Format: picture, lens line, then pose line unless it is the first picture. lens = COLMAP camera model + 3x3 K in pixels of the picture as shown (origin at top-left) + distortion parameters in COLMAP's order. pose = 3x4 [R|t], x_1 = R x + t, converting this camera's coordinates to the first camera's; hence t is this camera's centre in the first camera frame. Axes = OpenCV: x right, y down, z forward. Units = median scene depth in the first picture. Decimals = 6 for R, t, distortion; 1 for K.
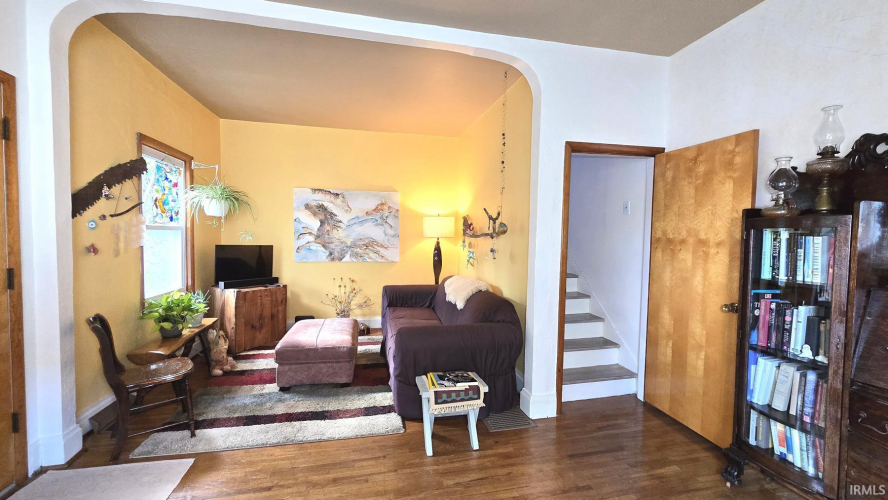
lens RADIAL K [[362.3, 0, 448.3], [0, 362.3, 249.7], [0, 0, 1]] dist [-0.003536, 0.000408]
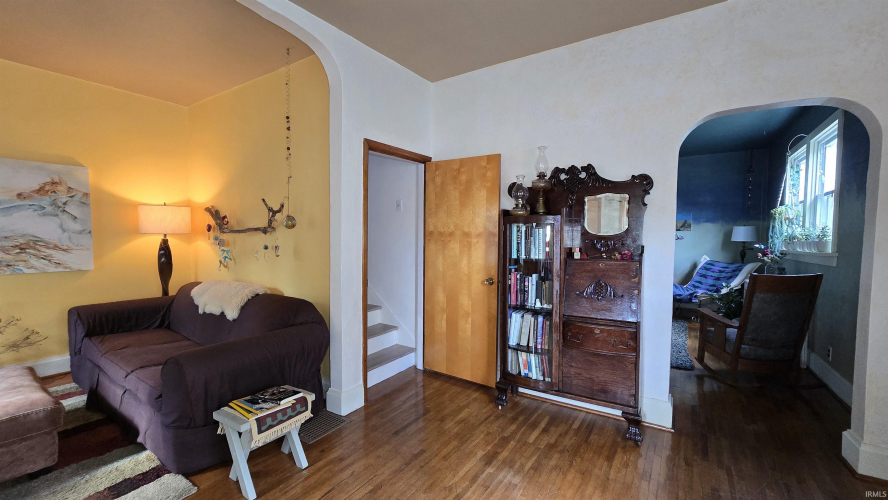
lens RADIAL K [[362.3, 0, 448.5], [0, 362.3, 248.9], [0, 0, 1]] dist [-0.003536, 0.000408]
pose [[0.725068, -0.036893, 0.687689, -0.214683], [0.032181, 0.999288, 0.019679, 0.003834], [-0.687925, 0.007861, 0.725739, 0.082986]]
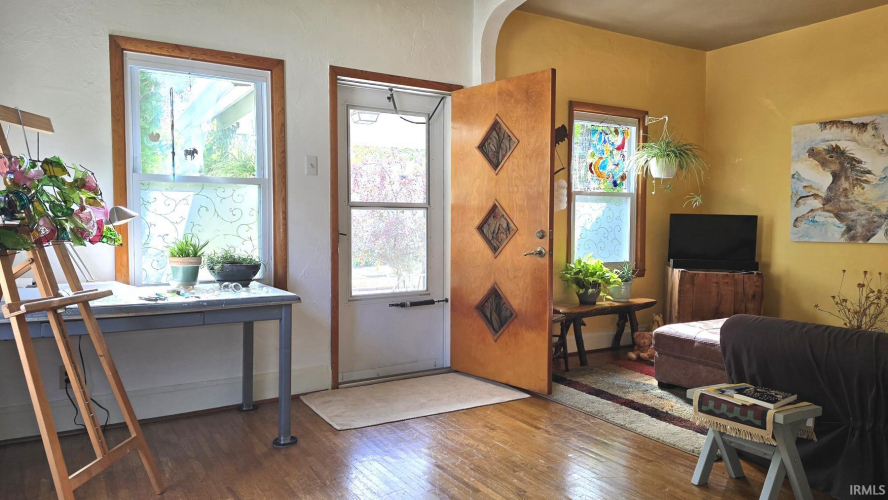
lens RADIAL K [[612.4, 0, 446.3], [0, 612.4, 253.5], [0, 0, 1]] dist [0.011493, 0.000253]
pose [[0.316661, 0.030149, -0.948060, 0.727615], [-0.031739, 0.999272, 0.021176, 0.089475], [0.948008, 0.023385, 0.317387, 0.122706]]
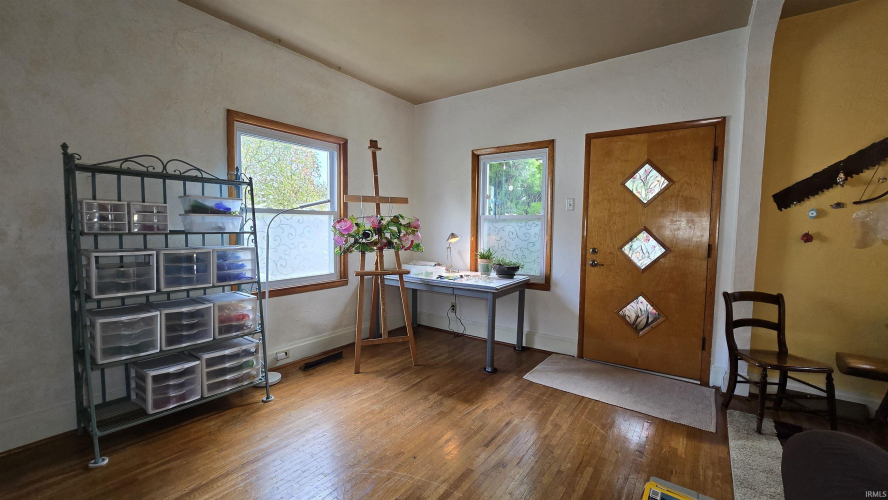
lens RADIAL K [[362.3, 0, 444.8], [0, 362.3, 249.6], [0, 0, 1]] dist [-0.003536, 0.000408]
pose [[-0.755171, 0.015336, -0.655348, 0.437112], [-0.049866, 0.995486, 0.080757, 0.003065], [0.653629, 0.093665, -0.750997, 0.928986]]
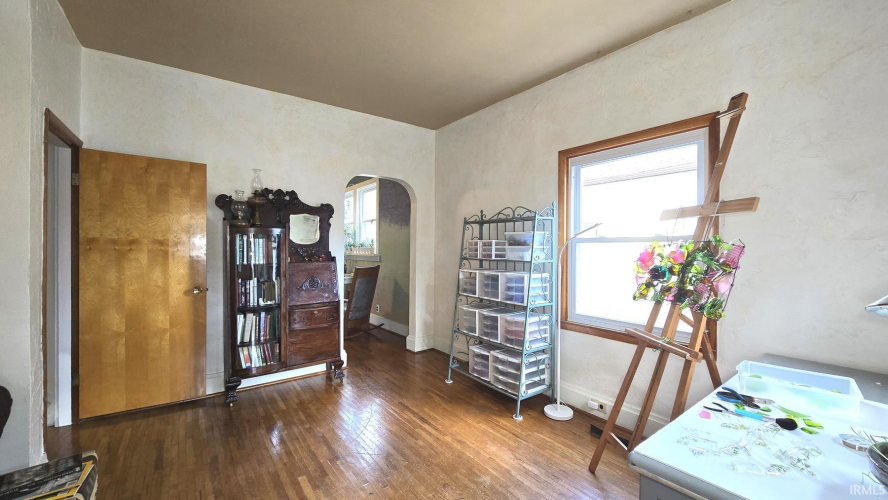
lens RADIAL K [[362.3, 0, 445.9], [0, 362.3, 247.6], [0, 0, 1]] dist [-0.003536, 0.000408]
pose [[-0.385324, -0.022935, 0.922496, -0.655628], [0.021297, 0.999204, 0.033738, -0.021074], [-0.922535, 0.032647, -0.384529, 0.516017]]
